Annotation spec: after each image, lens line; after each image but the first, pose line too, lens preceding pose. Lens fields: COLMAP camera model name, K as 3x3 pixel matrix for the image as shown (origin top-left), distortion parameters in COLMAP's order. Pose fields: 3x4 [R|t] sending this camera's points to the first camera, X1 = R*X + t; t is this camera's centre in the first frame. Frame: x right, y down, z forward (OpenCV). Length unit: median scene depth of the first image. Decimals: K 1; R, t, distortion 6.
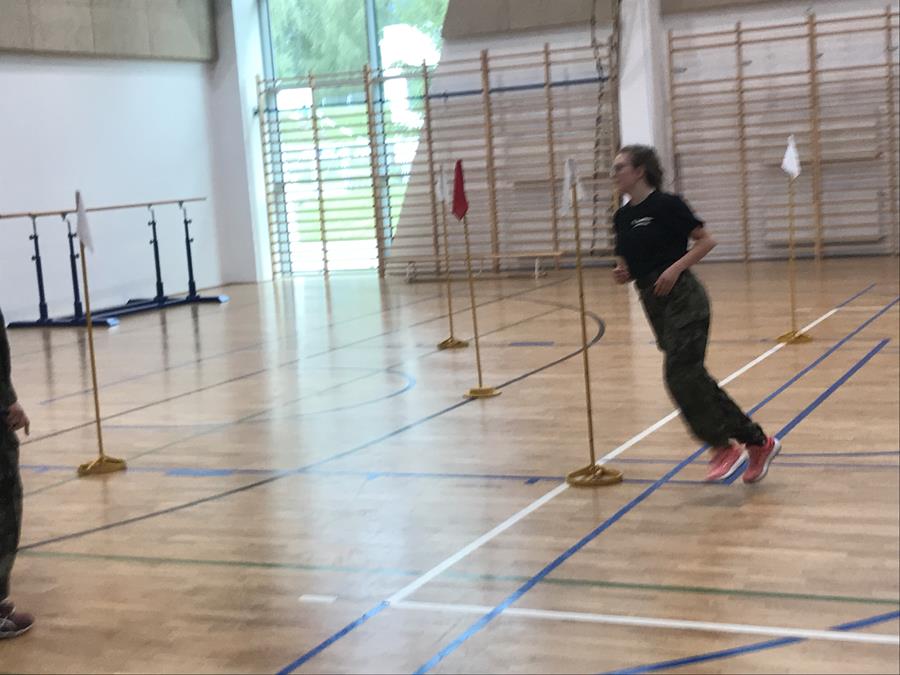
lens RADIAL K [[1492.4, 0, 433.9], [0, 1492.4, 339.3], [0, 0, 1]] dist [0.085782, -0.050056]
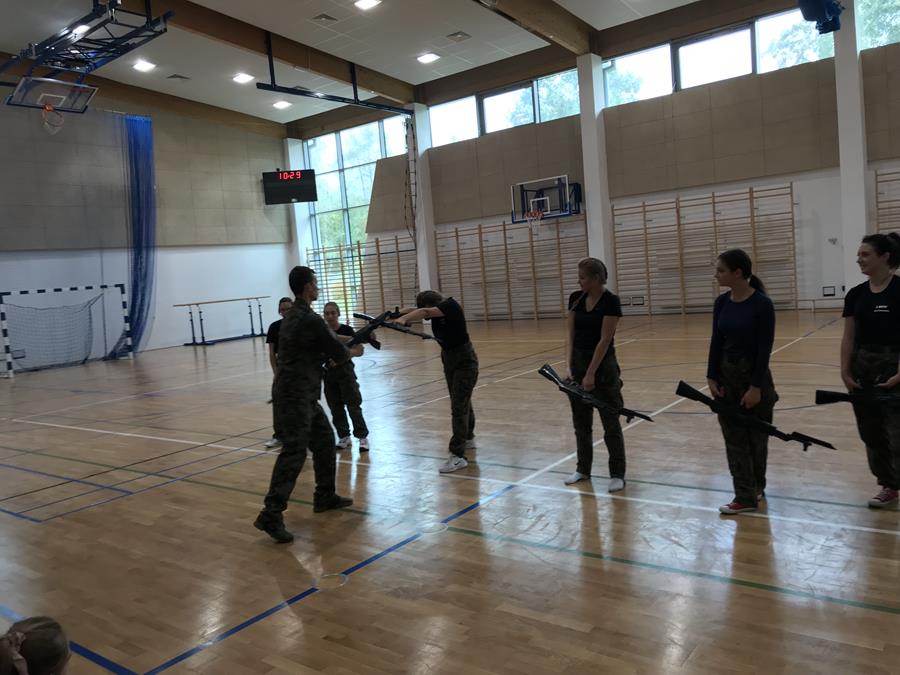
lens RADIAL K [[747.5, 0, 444.5], [0, 747.5, 338.1], [0, 0, 1]] dist [0.032215, -0.029374]
pose [[0.976758, 0.007824, -0.214201, 0.713717], [-0.011197, 0.999832, -0.014539, -0.009766], [0.214051, 0.016600, 0.976681, -0.365534]]
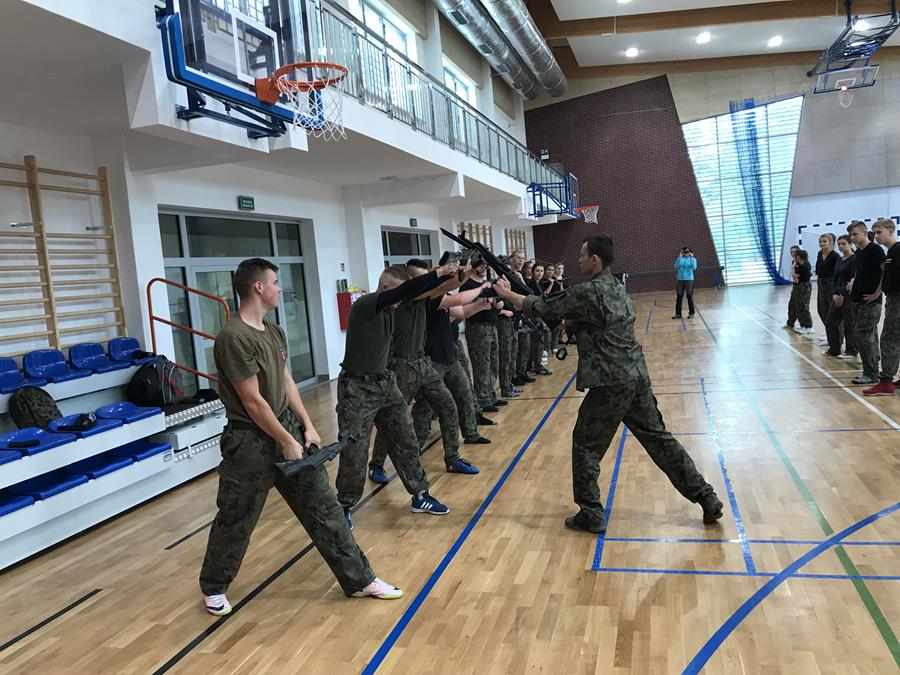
lens RADIAL K [[747.5, 0, 444.5], [0, 747.5, 338.1], [0, 0, 1]] dist [0.032215, -0.029374]
pose [[0.168888, 0.142983, -0.975209, 1.596476], [-0.044833, 0.989512, 0.137316, -0.045152], [0.984615, 0.020531, 0.173527, -0.500704]]
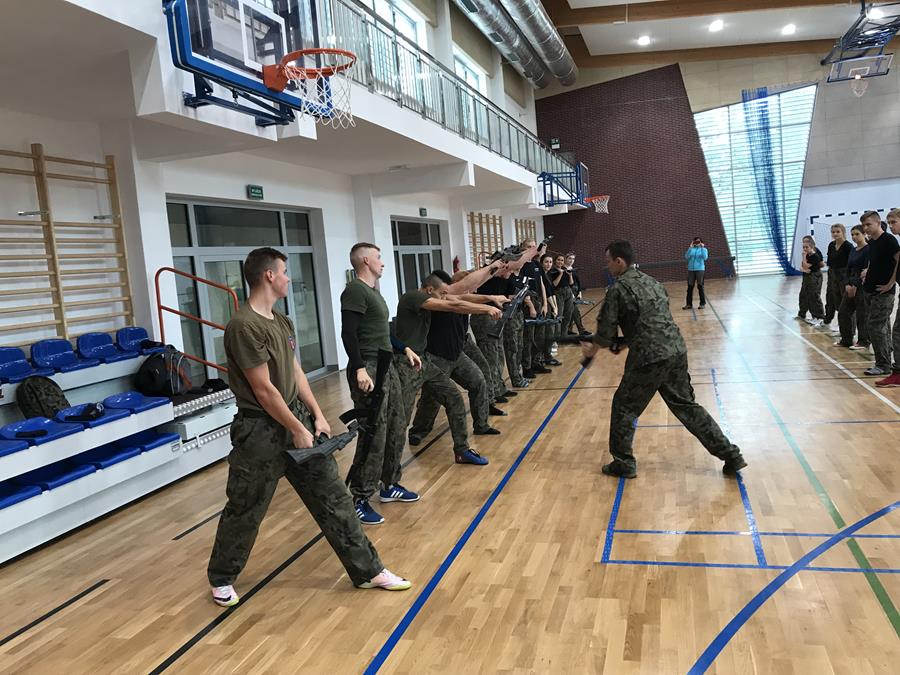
lens RADIAL K [[746.0, 0, 450.0], [0, 746.0, 337.5], [0, 0, 1]] dist [0.041249, -0.048642]
pose [[0.162814, 0.155387, -0.974344, 1.589910], [-0.046054, 0.987641, 0.149812, -0.044354], [0.985581, 0.020481, 0.167958, -0.498770]]
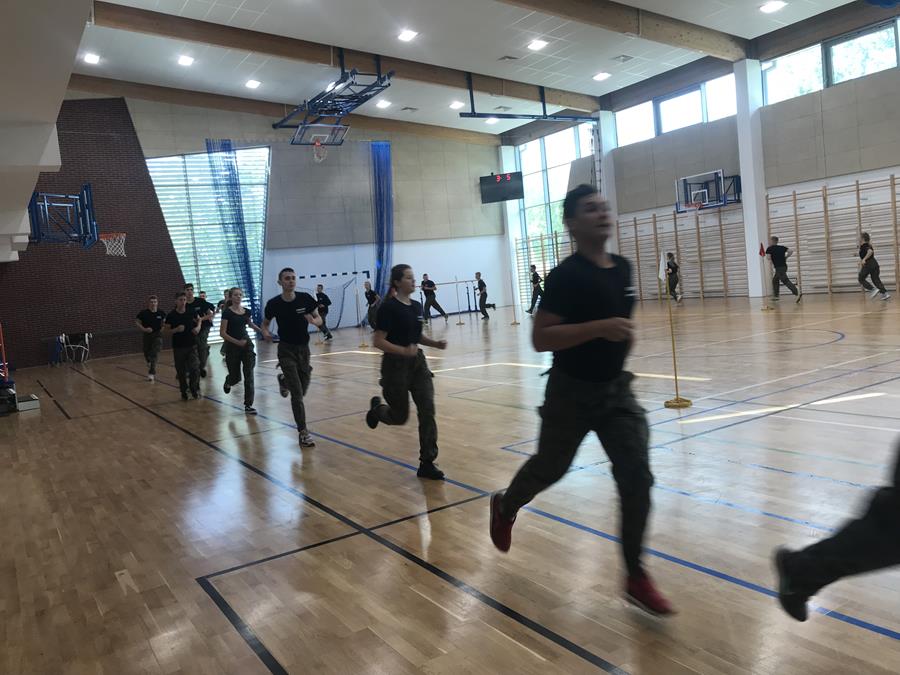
lens RADIAL K [[747.5, 0, 444.5], [0, 747.5, 338.1], [0, 0, 1]] dist [0.032215, -0.029374]
pose [[0.841598, 0.033726, -0.539051, 1.073198], [-0.029116, 0.999430, 0.017072, 0.010265], [0.539319, 0.001327, 0.842100, -0.650882]]
